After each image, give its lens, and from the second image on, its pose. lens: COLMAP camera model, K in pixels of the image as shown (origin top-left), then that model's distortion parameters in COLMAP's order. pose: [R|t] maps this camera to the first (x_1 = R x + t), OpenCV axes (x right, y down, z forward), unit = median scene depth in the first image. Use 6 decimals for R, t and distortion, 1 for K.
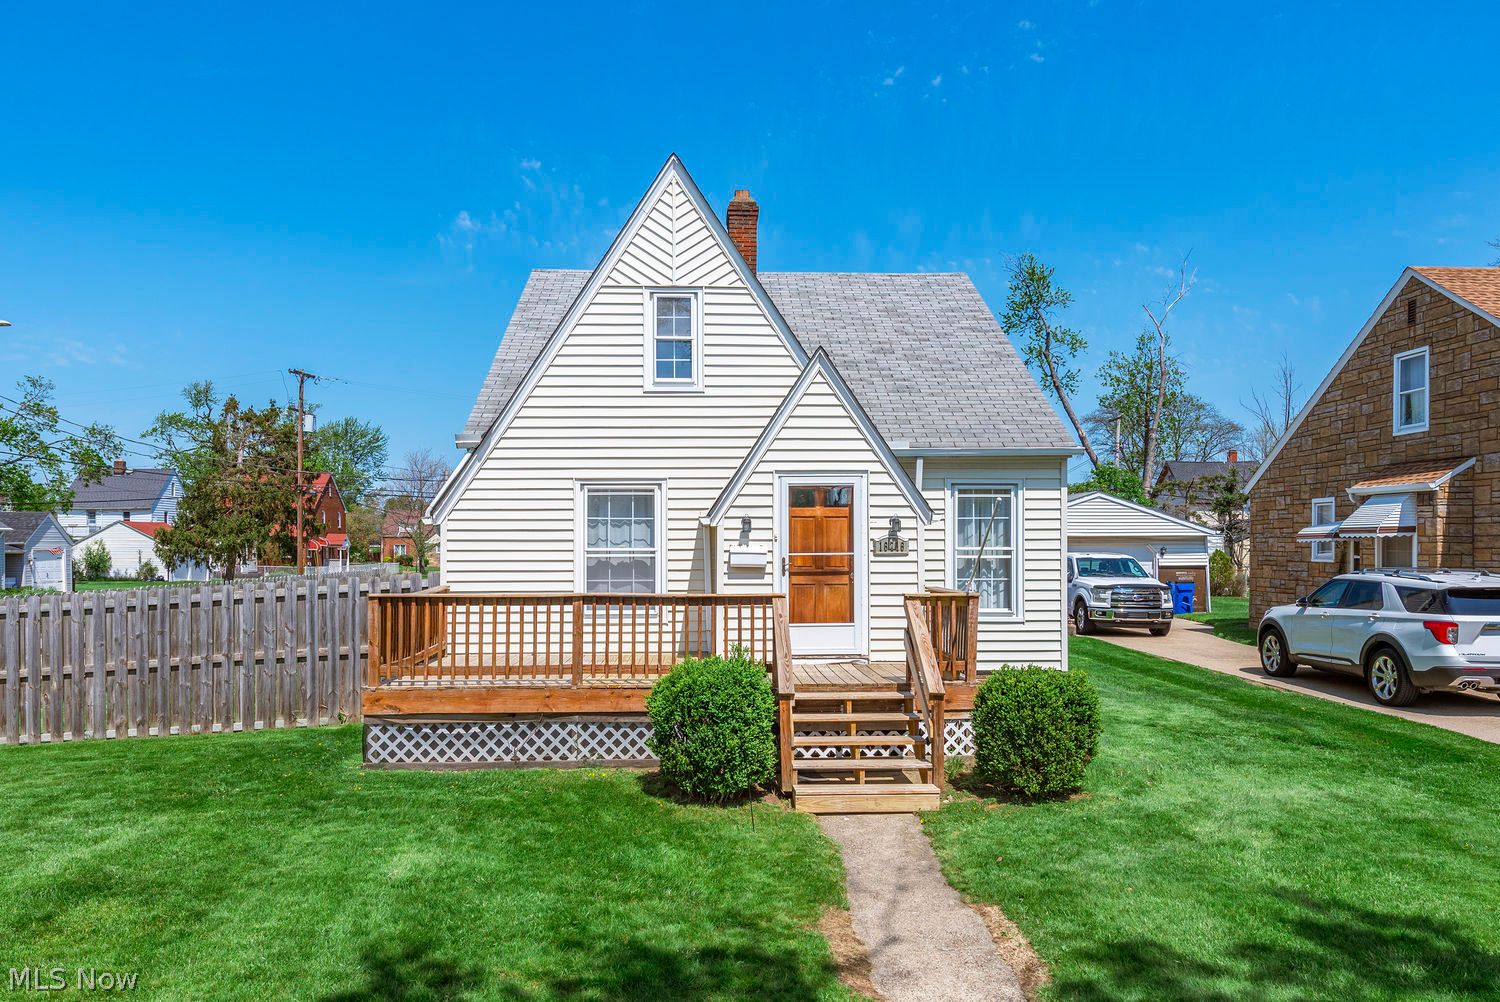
lens RADIAL K [[1109.8, 0, 738.8], [0, 1109.8, 557.2], [0, 0, 1]] dist [0.019822, -0.012945]
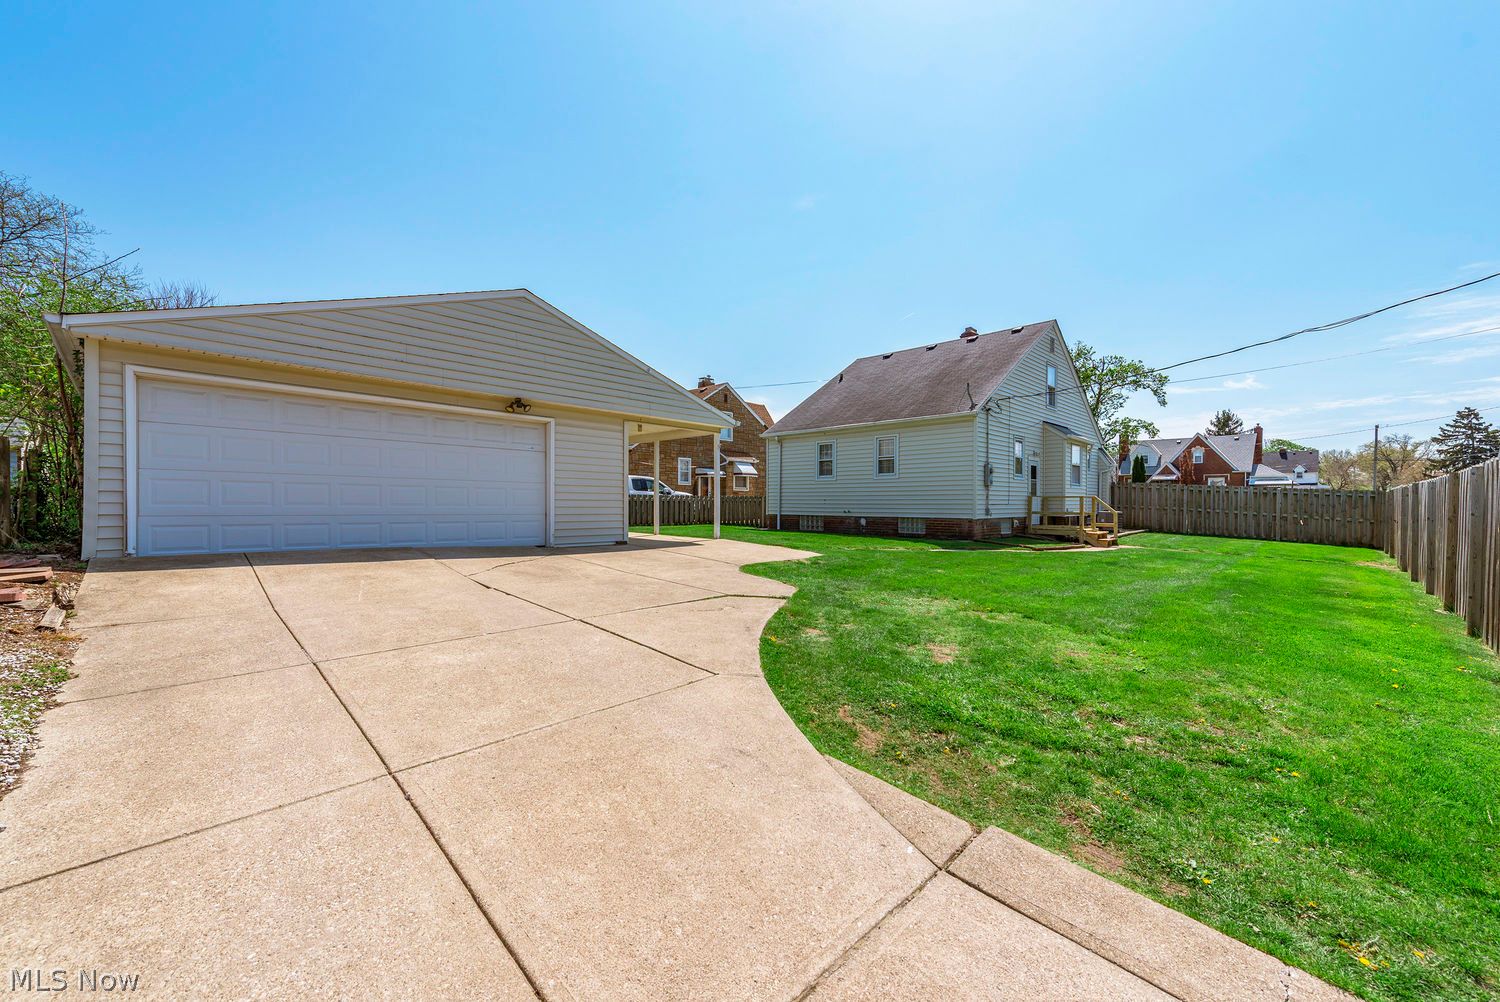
lens RADIAL K [[592.2, 0, 752.0], [0, 592.2, 507.7], [0, 0, 1]] dist [0.012271, -0.001036]
pose [[-0.702208, -0.005673, 0.711949, -0.770584], [0.006358, 0.999878, 0.014238, 0.058107], [-0.711943, 0.014525, -0.702087, 2.963088]]
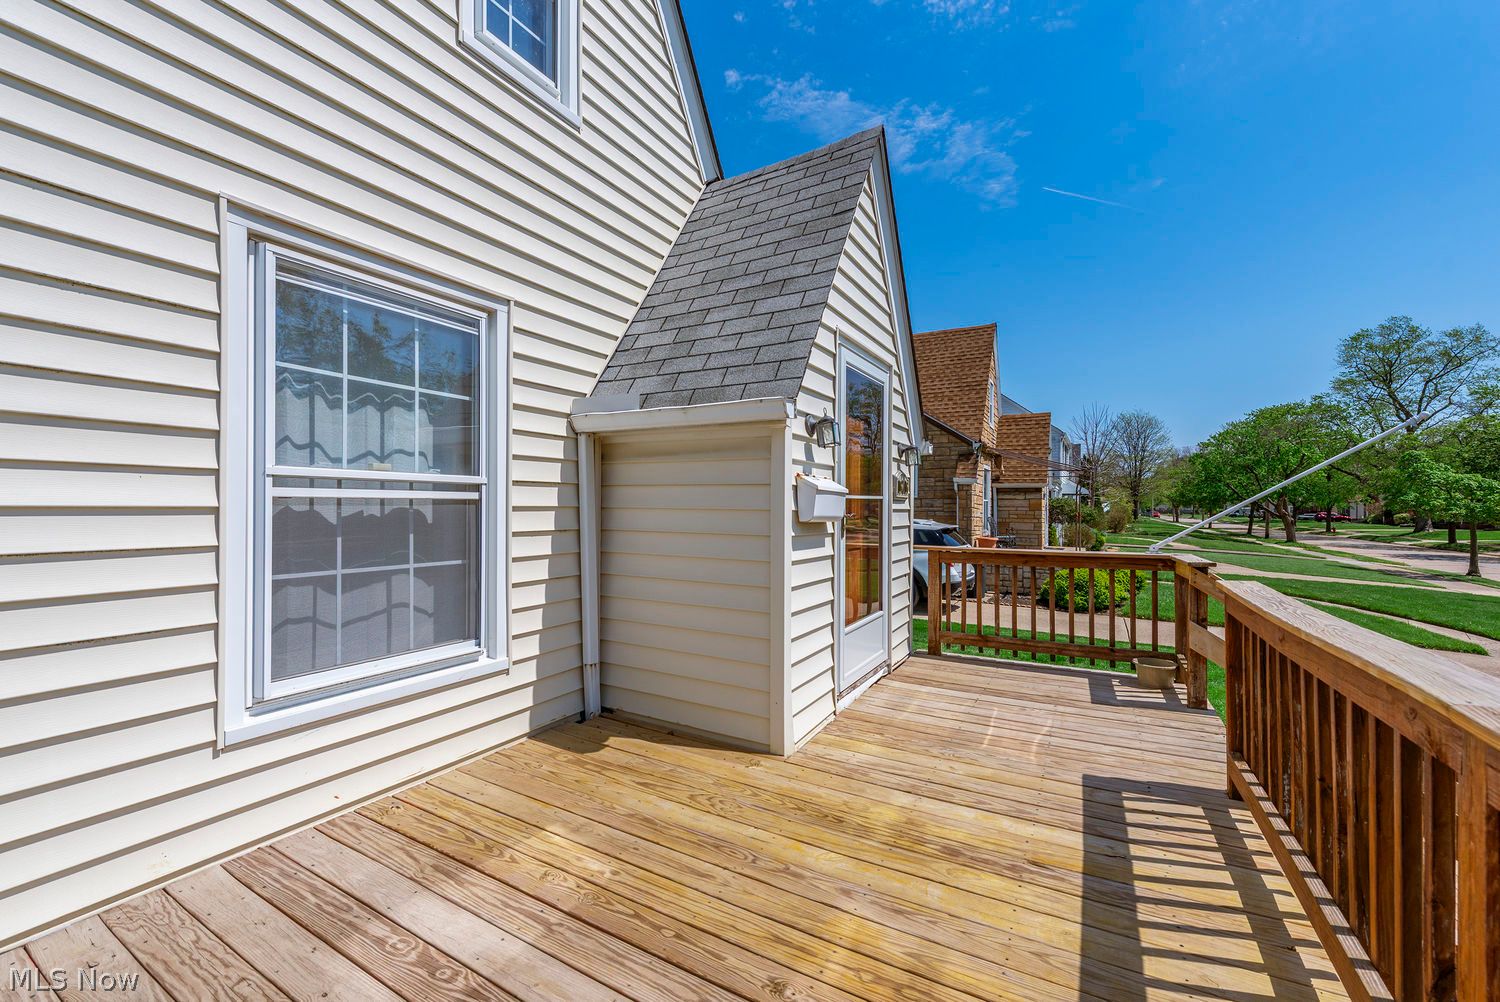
lens RADIAL K [[613.8, 0, 735.4], [0, 613.8, 509.5], [0, 0, 1]] dist [0.014160, -0.000627]
pose [[0.538170, 0.000851, 0.842836, -0.209988], [-0.002264, 0.999997, 0.000436, 0.002710], [-0.842833, -0.002143, 0.538170, 0.827660]]
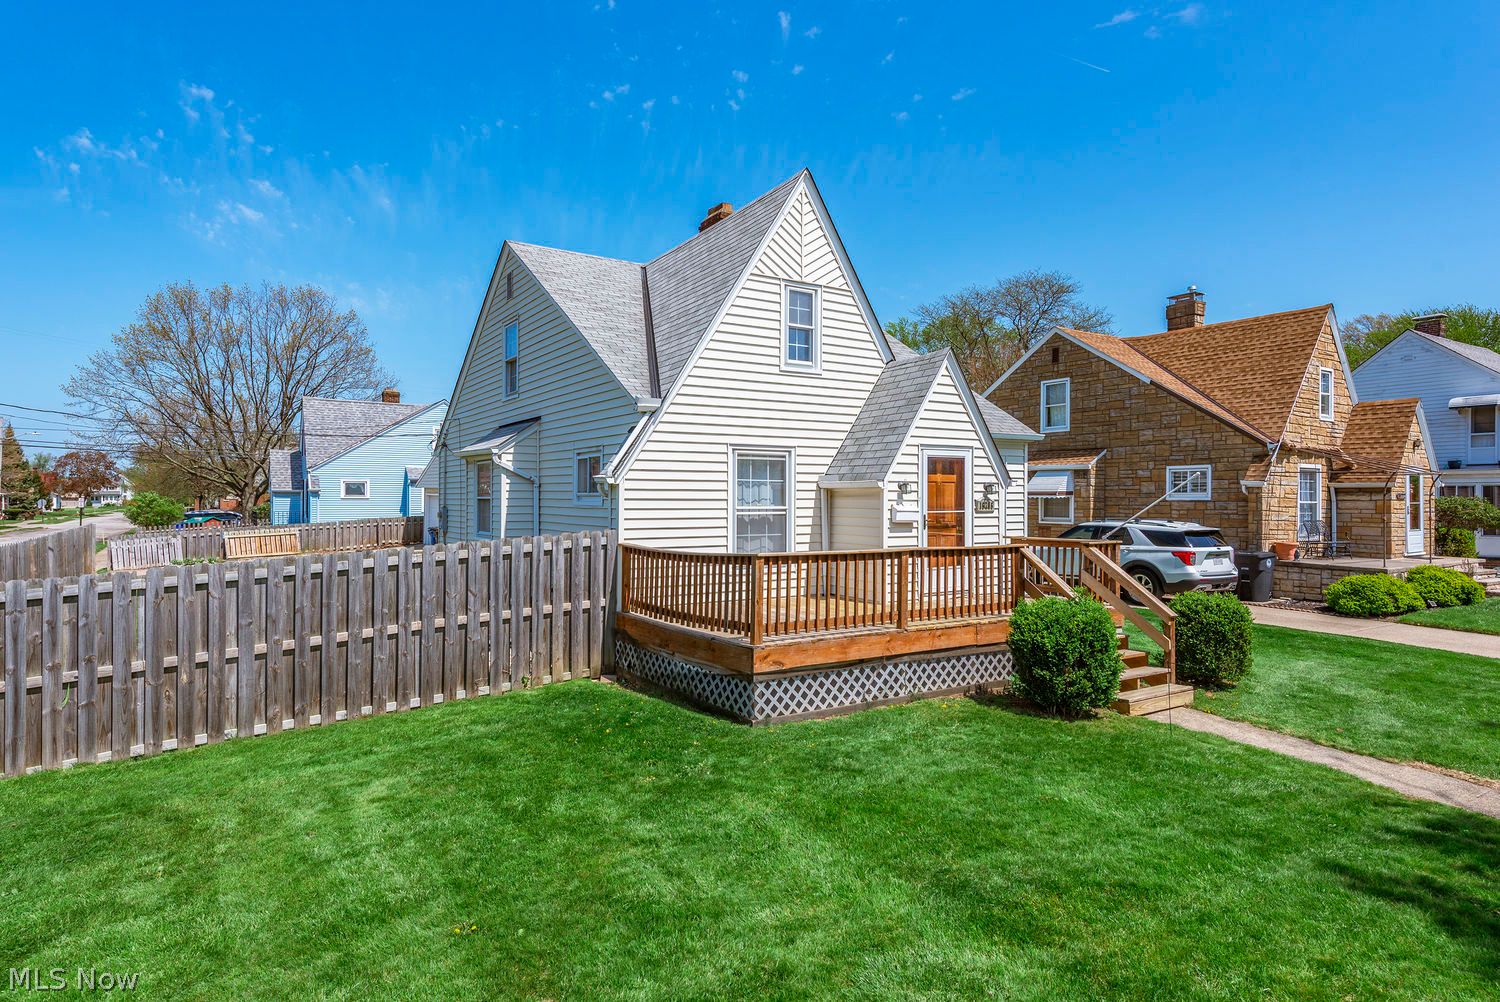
lens RADIAL K [[863.3, 0, 748.1], [0, 863.3, 503.6], [0, 0, 1]] dist [0.017450, -0.009101]
pose [[0.859574, 0.001390, 0.511010, -0.578767], [0.001048, 0.999989, -0.004484, -0.007338], [-0.511011, 0.004389, 0.859563, 0.252967]]
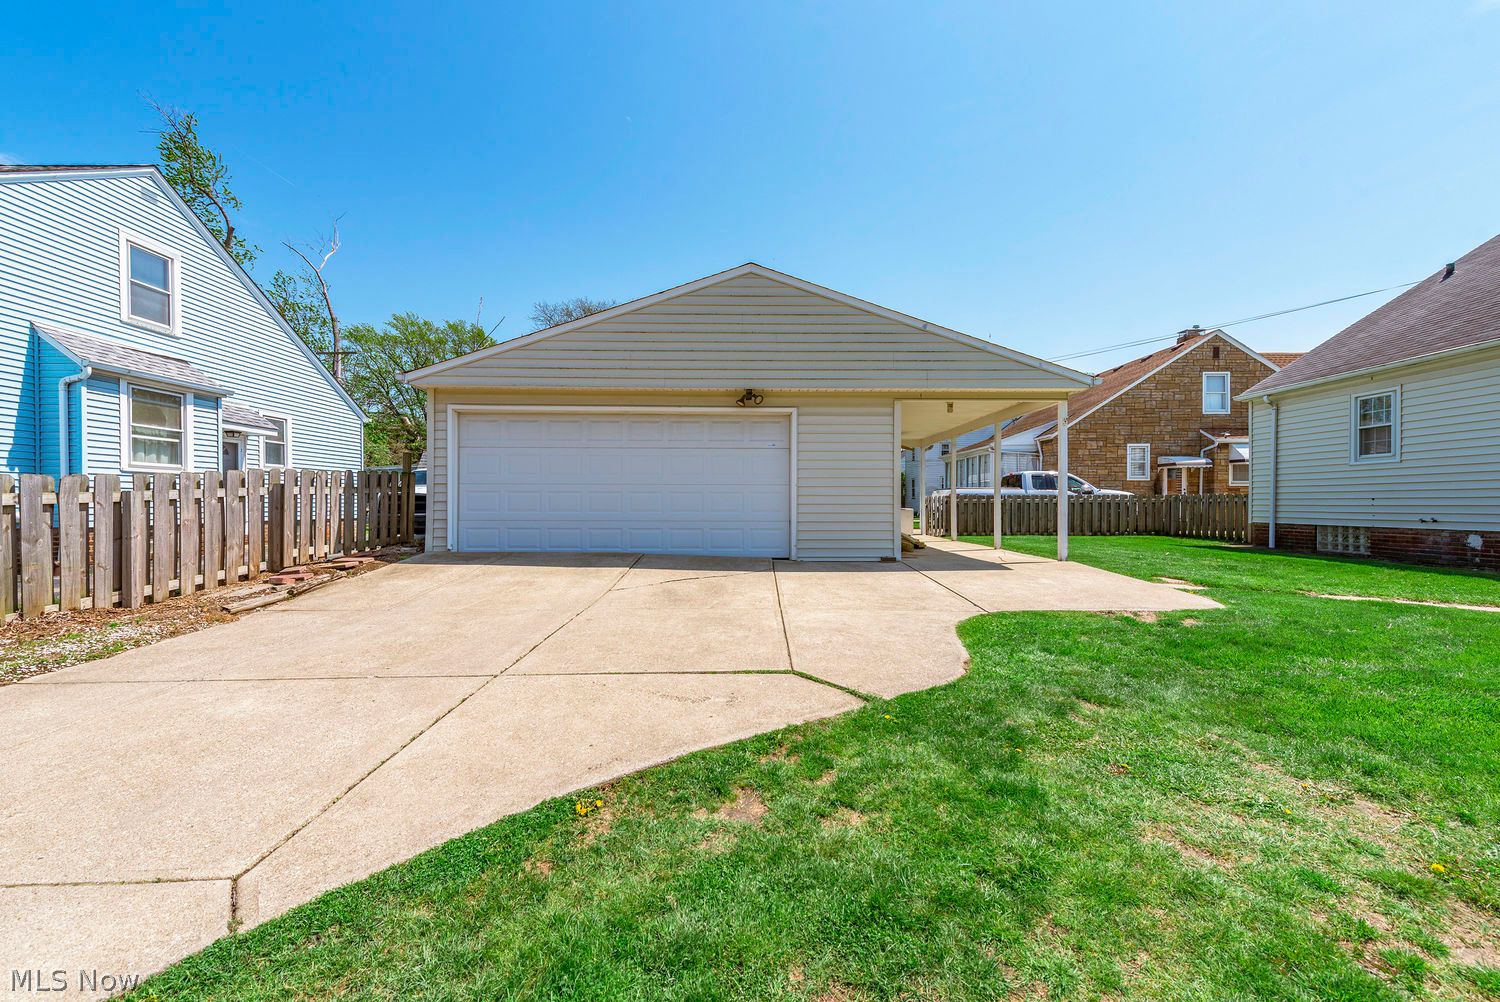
lens RADIAL K [[592.2, 0, 744.1], [0, 592.2, 505.7], [0, 0, 1]] dist [0.012271, -0.001036]
pose [[0.023223, 0.000176, 0.999730, -0.693129], [0.014751, 0.999891, -0.000519, 0.058170], [-0.999621, 0.014759, 0.023217, 2.659568]]
